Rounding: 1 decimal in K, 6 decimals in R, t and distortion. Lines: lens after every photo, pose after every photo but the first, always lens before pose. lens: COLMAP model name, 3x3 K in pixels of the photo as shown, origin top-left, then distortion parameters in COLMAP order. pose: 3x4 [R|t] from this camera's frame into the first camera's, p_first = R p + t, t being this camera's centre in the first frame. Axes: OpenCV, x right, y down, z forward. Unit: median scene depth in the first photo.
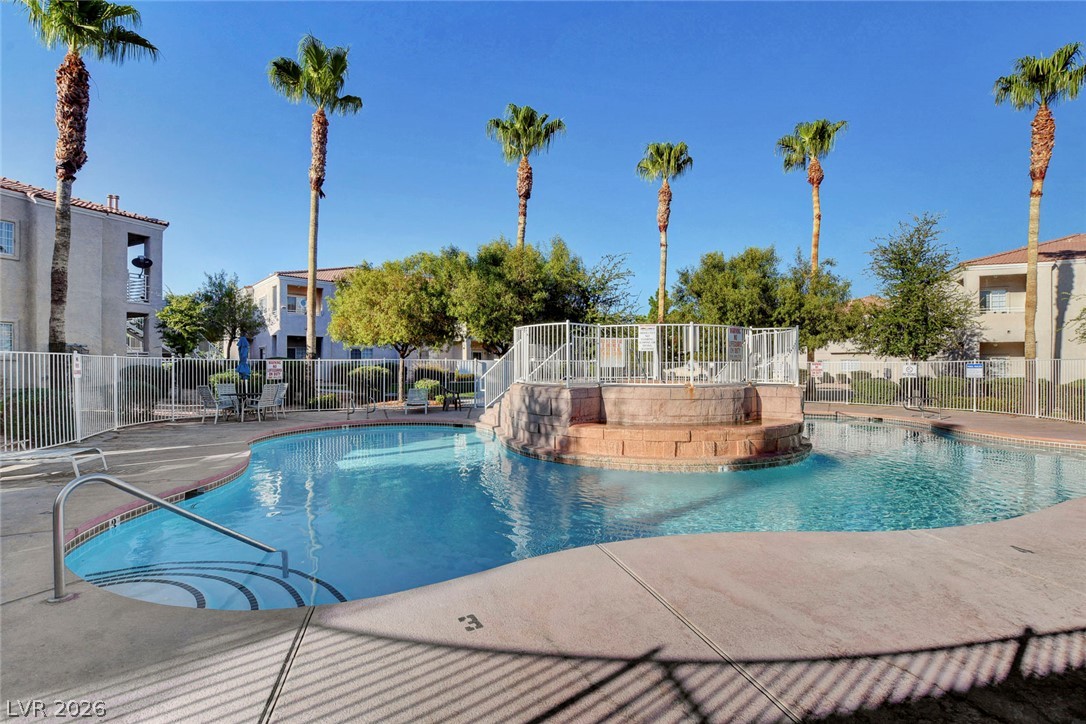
lens RADIAL K [[493.3, 0, 543.0], [0, 493.3, 362.0], [0, 0, 1]] dist [-0.001576, -0.000337]
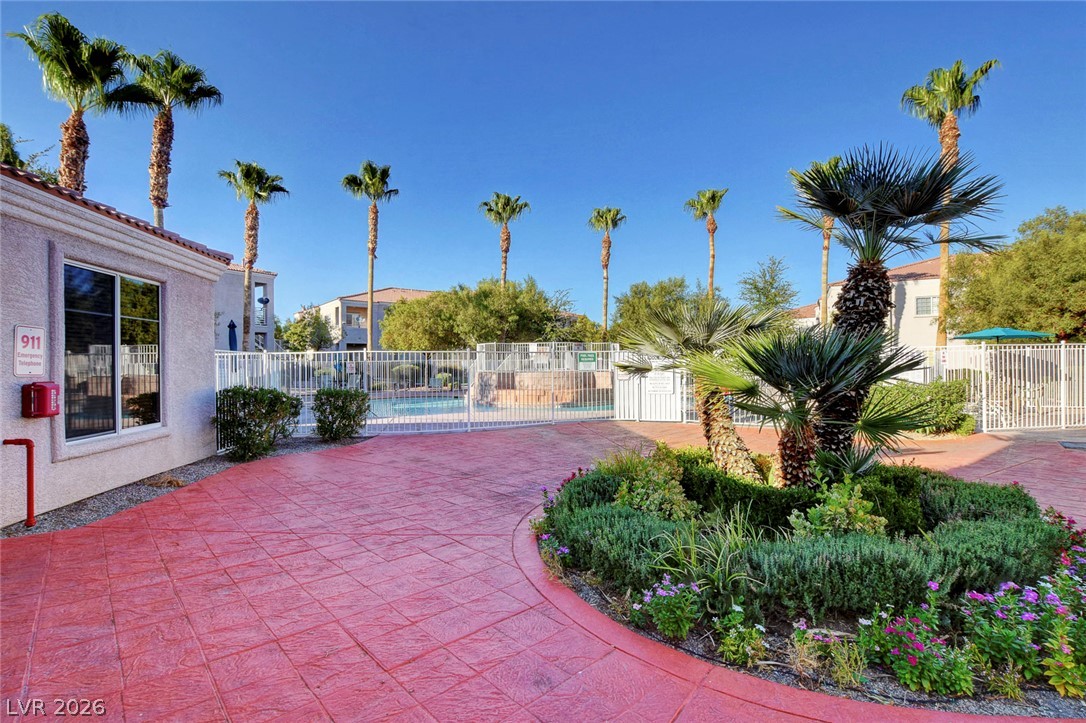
lens RADIAL K [[493.3, 0, 543.0], [0, 493.3, 361.5], [0, 0, 1]] dist [-0.001576, -0.000337]
pose [[0.997757, -0.012784, -0.065703, 0.181387], [0.013114, 0.999903, 0.004587, -0.003463], [0.065638, -0.005438, 0.997829, -0.526592]]
